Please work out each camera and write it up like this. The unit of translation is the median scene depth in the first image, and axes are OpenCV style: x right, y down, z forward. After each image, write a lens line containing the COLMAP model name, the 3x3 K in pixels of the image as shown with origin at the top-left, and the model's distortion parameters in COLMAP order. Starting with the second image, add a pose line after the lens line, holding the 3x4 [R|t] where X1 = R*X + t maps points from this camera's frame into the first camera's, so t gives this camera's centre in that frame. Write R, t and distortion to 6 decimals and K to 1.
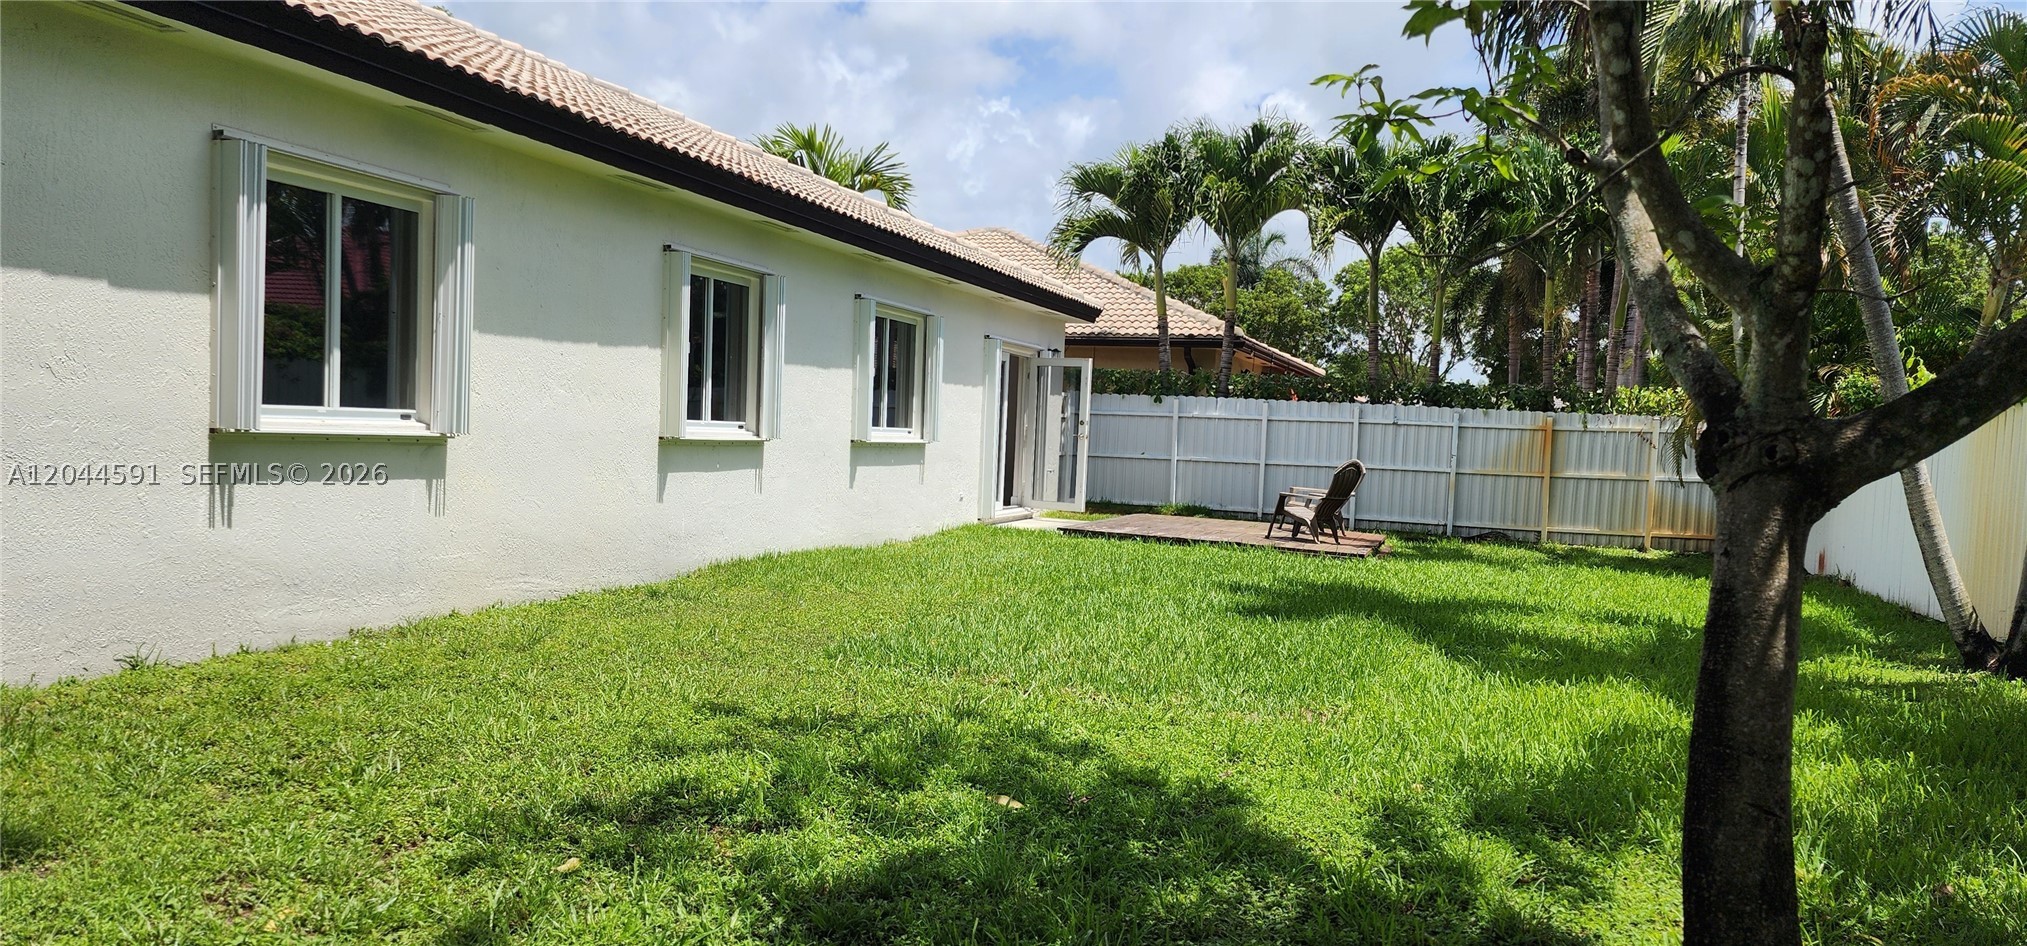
lens RADIAL K [[1375.5, 0, 1016.6], [0, 1375.5, 495.6], [0, 0, 1]] dist [0.069282, -0.055579]
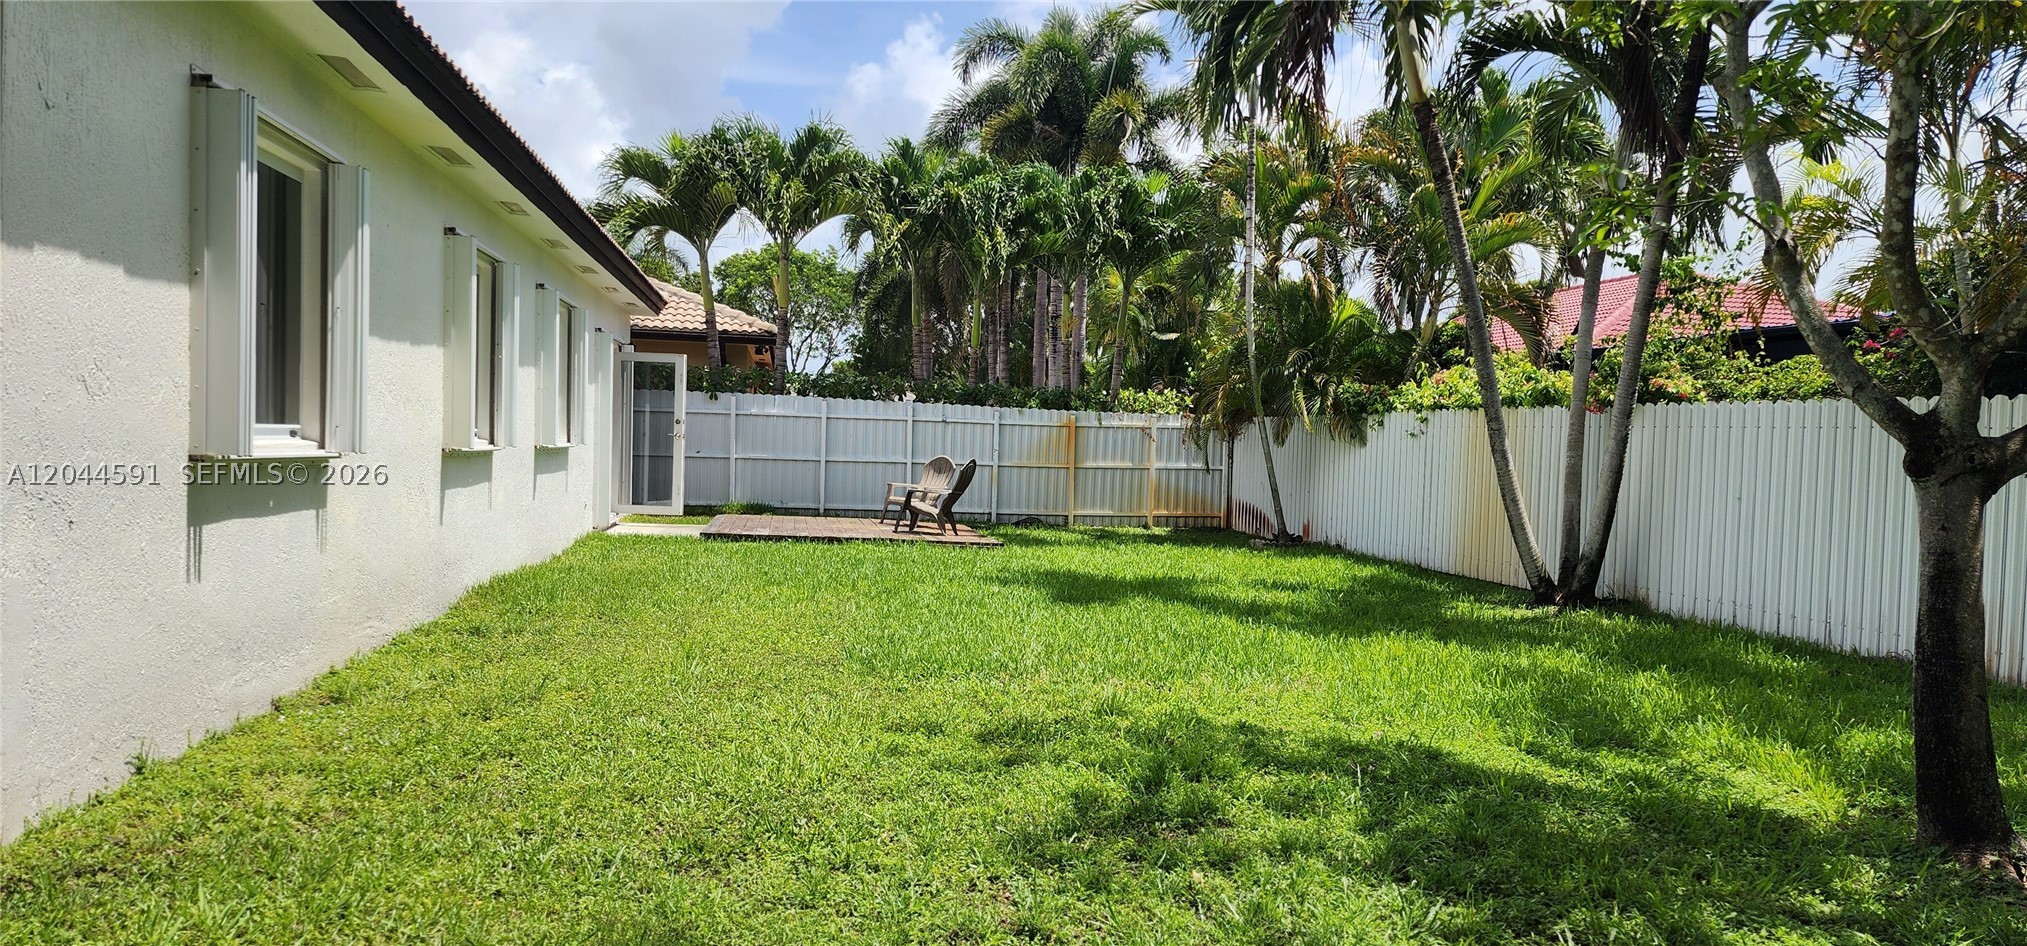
lens RADIAL K [[1375.5, 0, 1041.0], [0, 1375.5, 501.1], [0, 0, 1]] dist [0.069282, -0.055579]
pose [[0.876436, -0.035202, 0.480230, -0.412471], [0.029998, 0.999379, 0.018510, -0.017336], [-0.480583, -0.001816, 0.876947, 0.064577]]
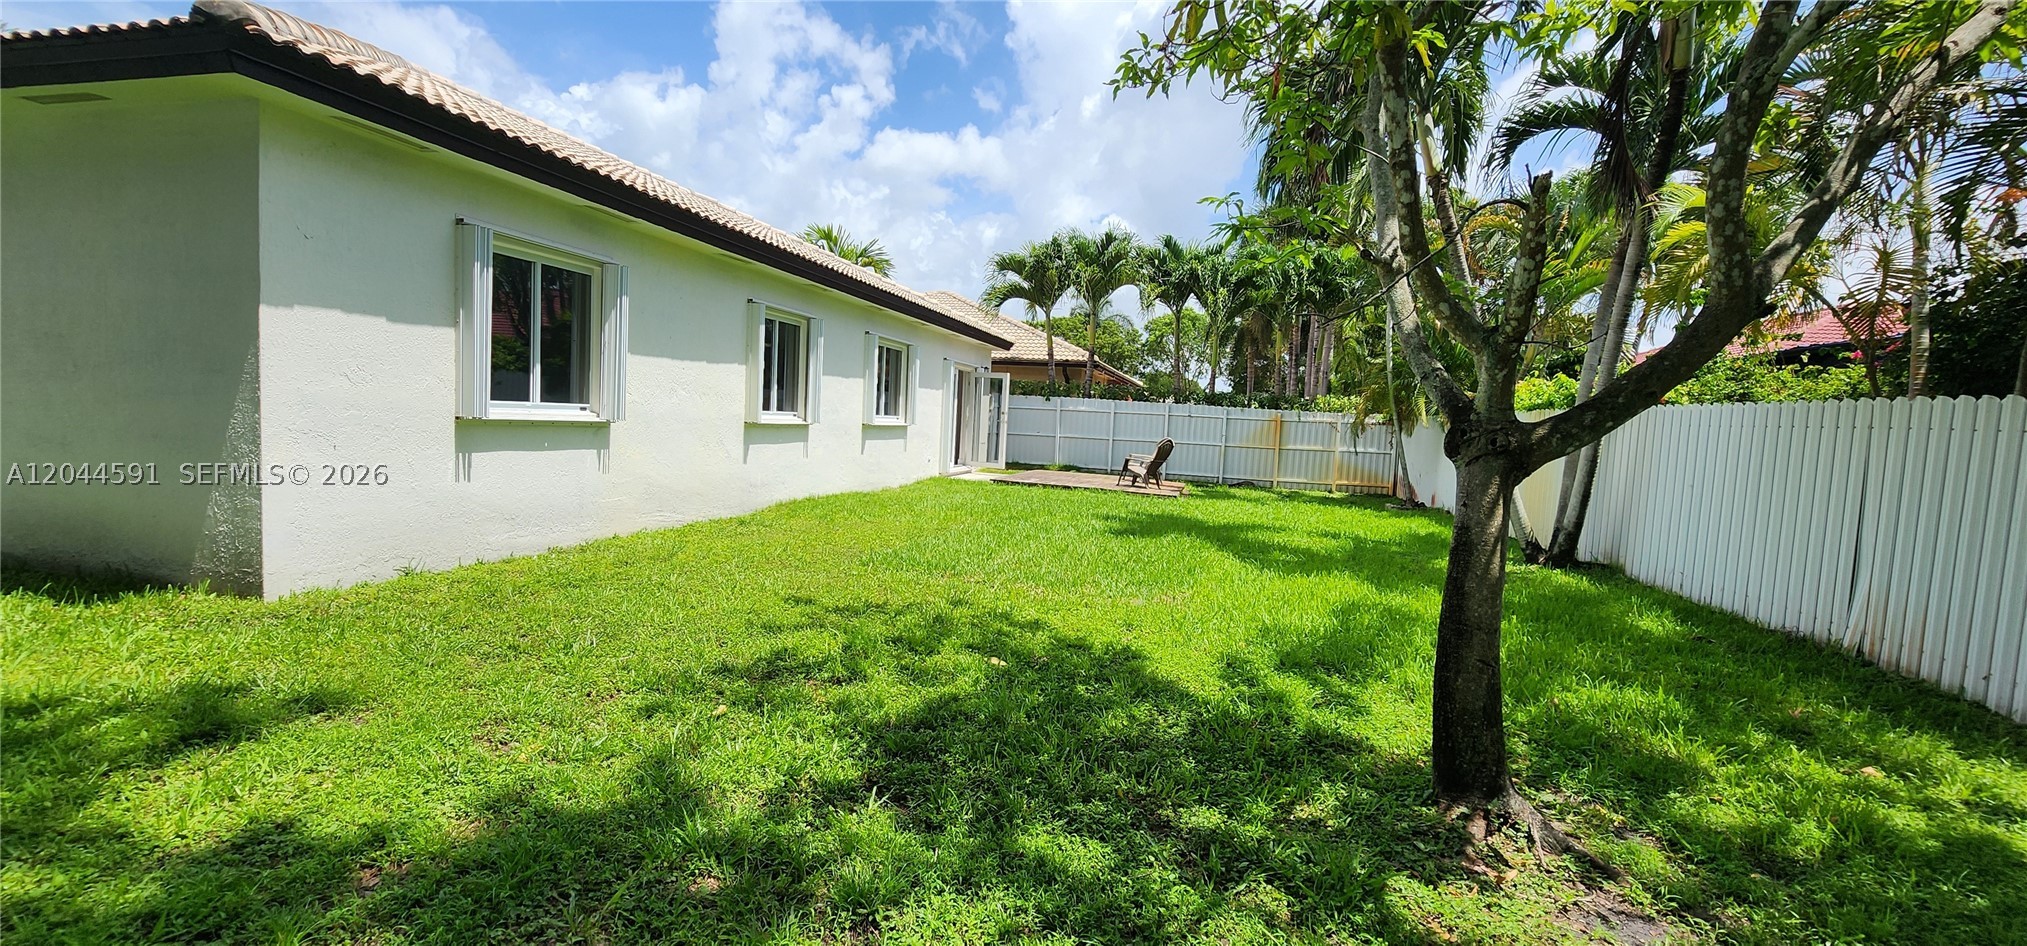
lens RADIAL K [[838.7, 0, 1019.1], [0, 838.7, 477.5], [0, 0, 1]] dist [-0.003254, 0.001182]
pose [[0.996485, 0.002074, 0.083749, -0.033477], [-0.004112, 0.999699, 0.024168, -0.004546], [-0.083673, -0.024428, 0.996194, 0.032586]]
